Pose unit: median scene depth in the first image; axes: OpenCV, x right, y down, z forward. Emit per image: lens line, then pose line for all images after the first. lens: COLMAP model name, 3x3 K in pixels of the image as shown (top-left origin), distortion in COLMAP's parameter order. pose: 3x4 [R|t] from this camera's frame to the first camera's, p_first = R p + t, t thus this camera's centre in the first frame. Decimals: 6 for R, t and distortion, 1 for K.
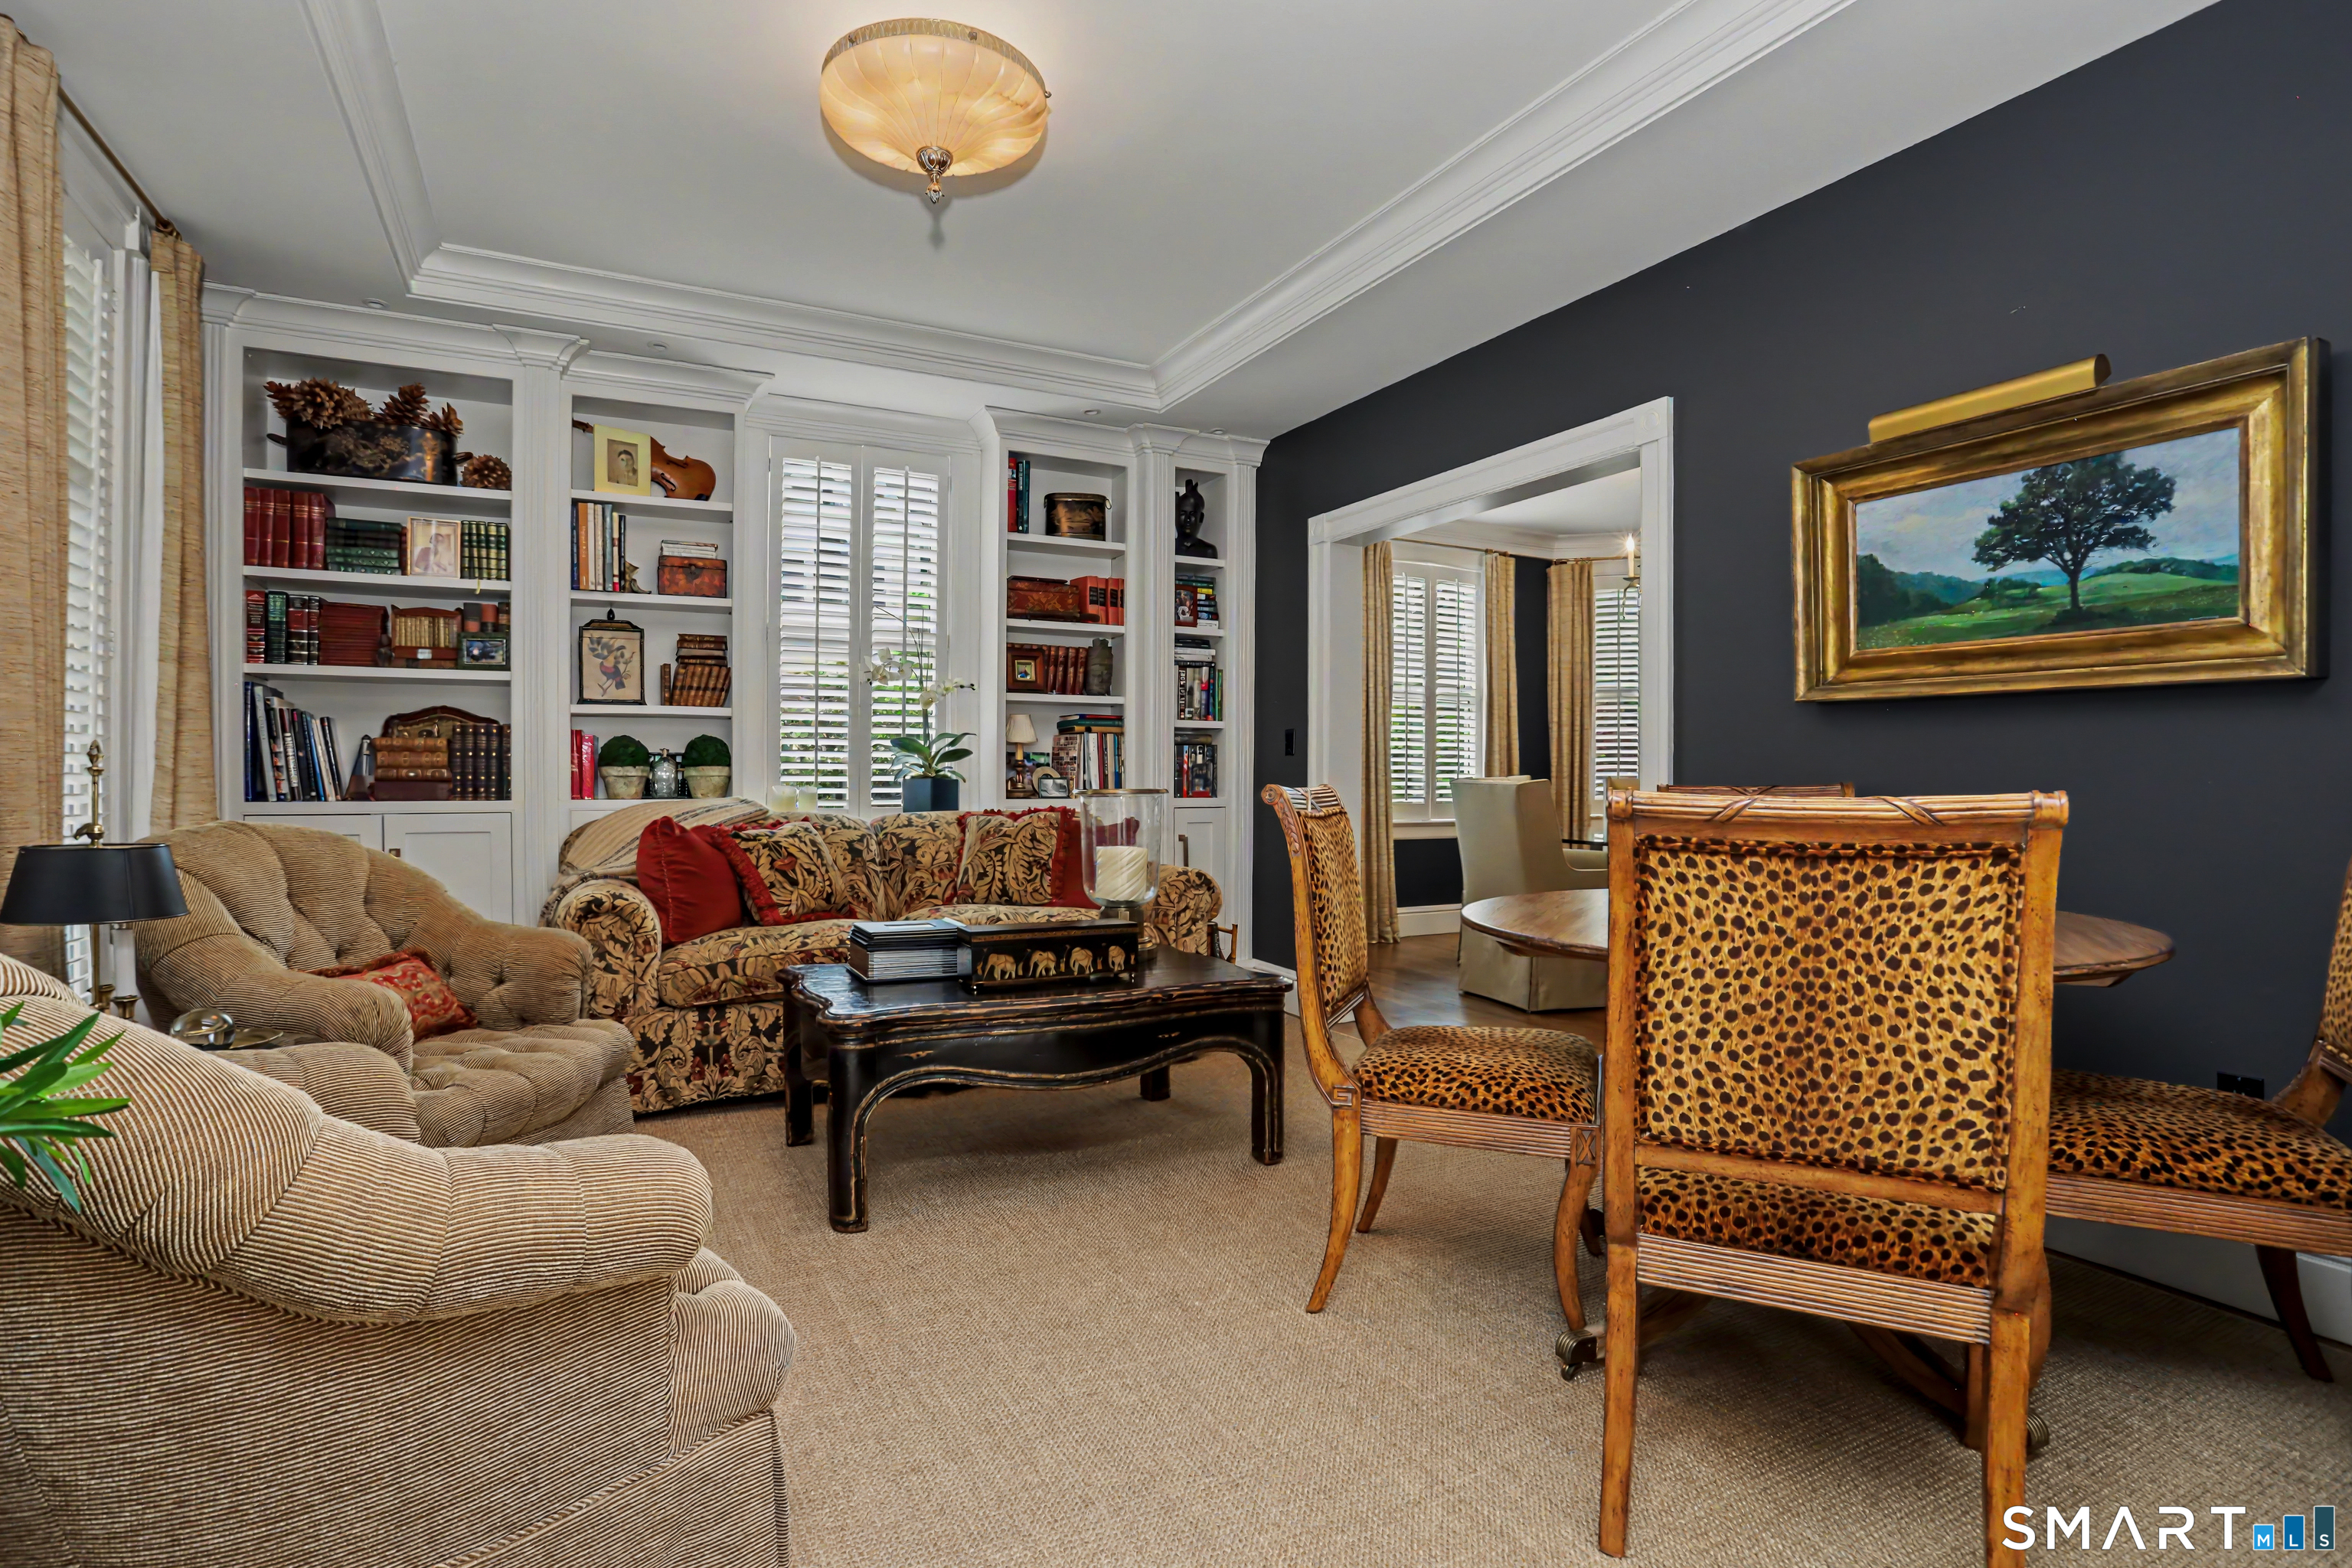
lens RADIAL K [[1164.3, 0, 1176.0], [0, 1164.3, 784.0], [0, 0, 1]] dist [-0.069239, 0.034375]
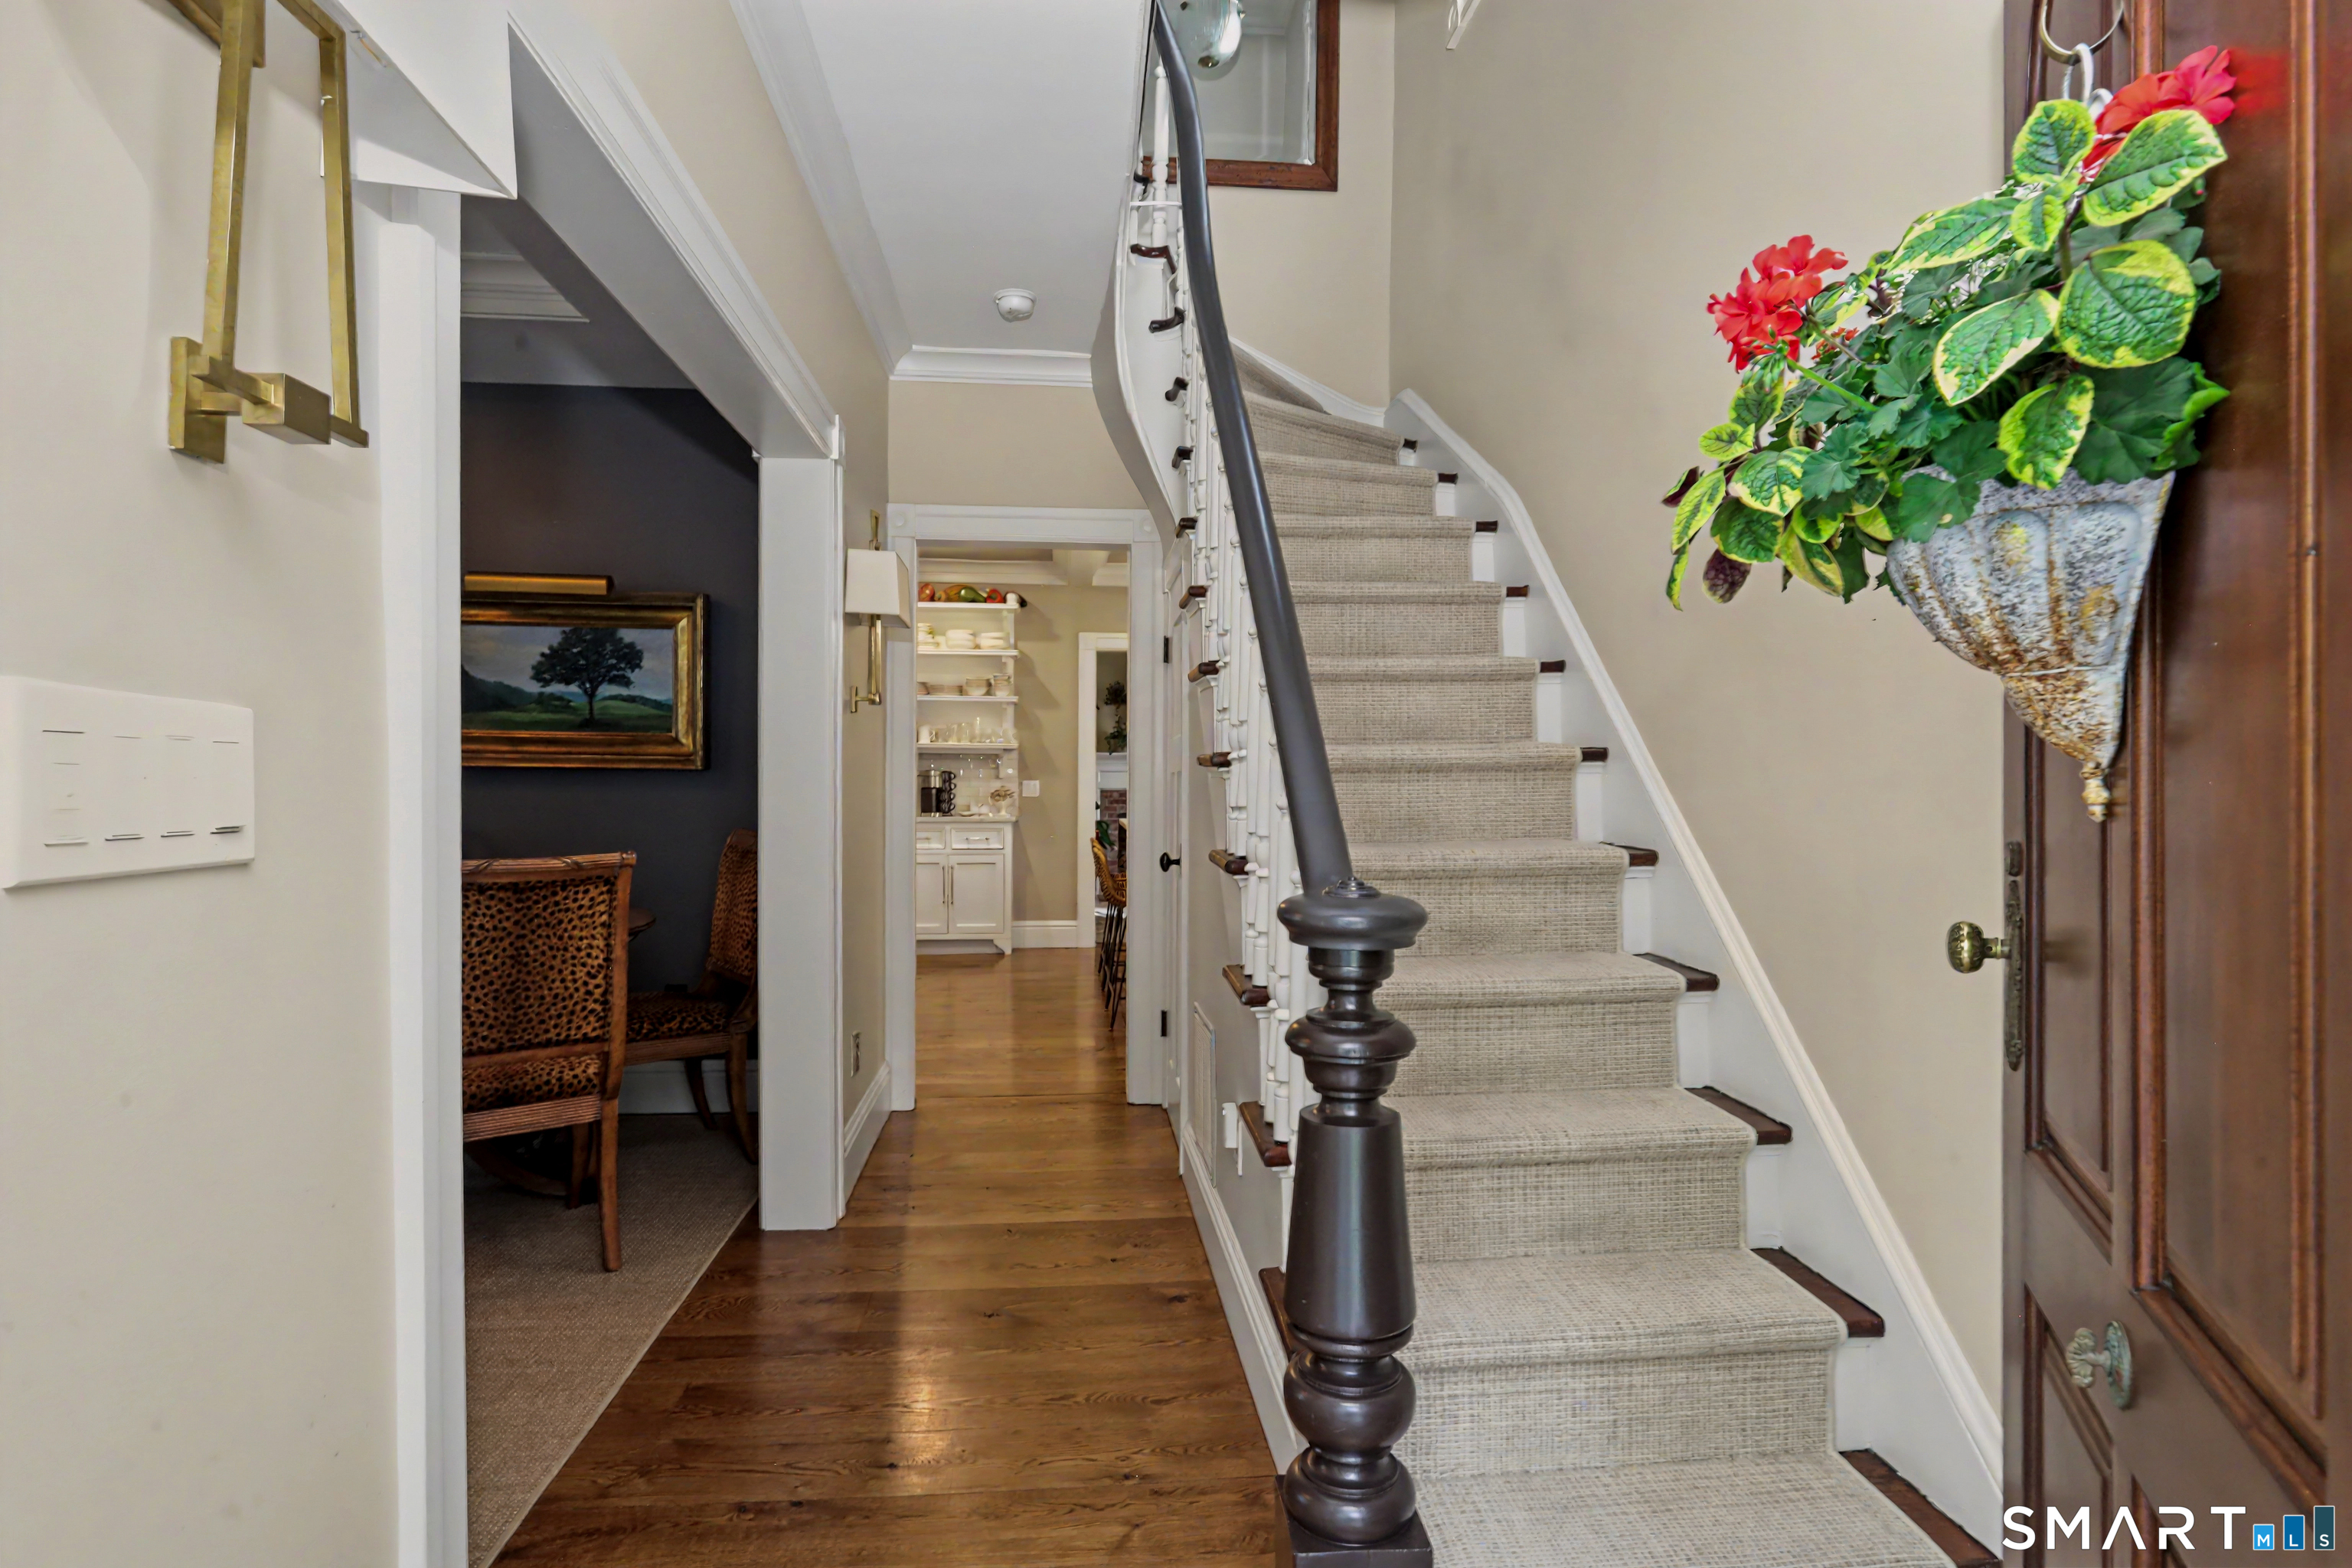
lens RADIAL K [[1164.3, 0, 1176.0], [0, 1164.3, 784.0], [0, 0, 1]] dist [-0.069239, 0.034375]
pose [[0.363296, -0.000944, 0.931673, -0.821060], [0.005123, 0.999986, -0.000984, -0.103306], [-0.931660, 0.005130, 0.363296, -0.723670]]
